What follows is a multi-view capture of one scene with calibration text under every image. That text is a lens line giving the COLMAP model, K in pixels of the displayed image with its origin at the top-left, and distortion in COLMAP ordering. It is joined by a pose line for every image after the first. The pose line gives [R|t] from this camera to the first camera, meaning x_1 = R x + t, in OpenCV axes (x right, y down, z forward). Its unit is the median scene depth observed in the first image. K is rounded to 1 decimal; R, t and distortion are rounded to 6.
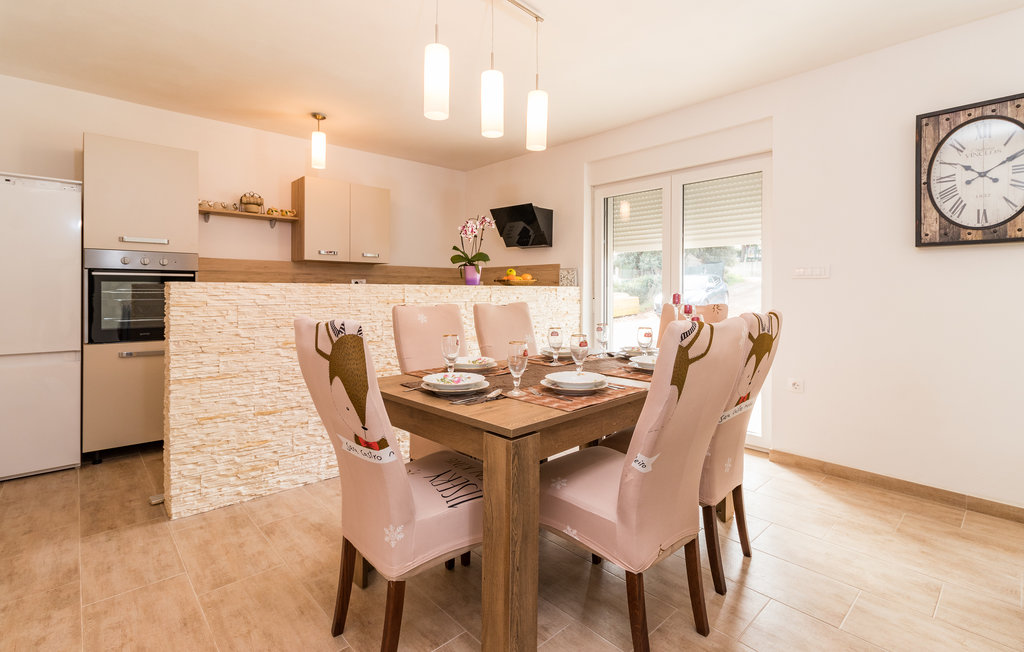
lens RADIAL K [[475.9, 0, 512.6], [0, 475.9, 300.7], [0, 0, 1]] dist [0.001502, 0.000597]
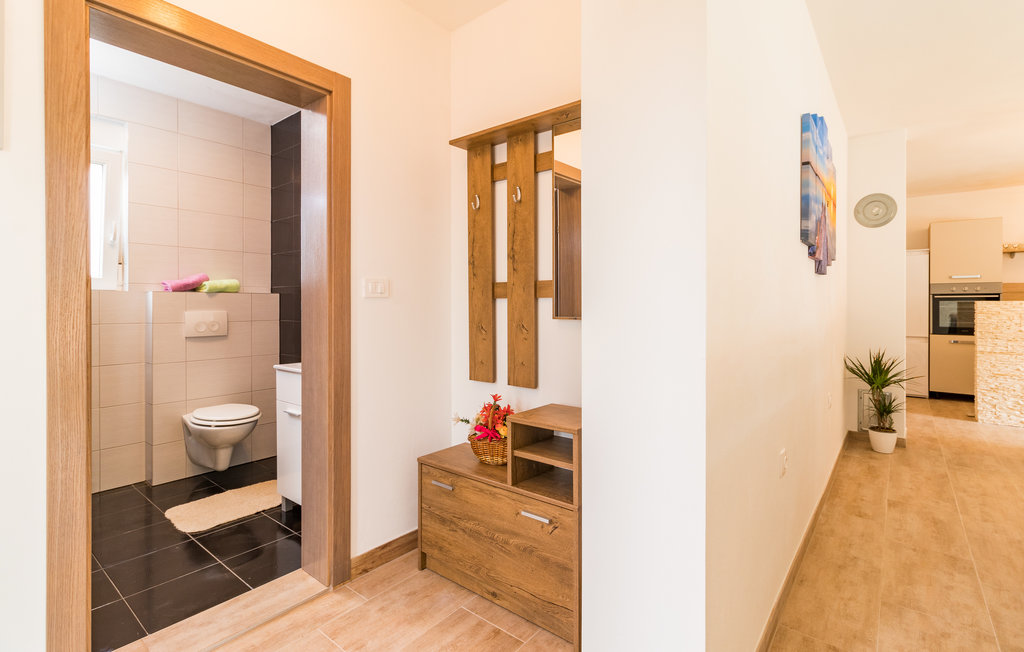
lens RADIAL K [[475.9, 0, 512.6], [0, 475.9, 300.7], [0, 0, 1]] dist [0.001502, 0.000597]
pose [[0.141522, -0.015248, -0.989818, 0.754748], [-0.015801, 0.999719, -0.017660, 0.017337], [0.989809, 0.018139, 0.141241, -0.926814]]
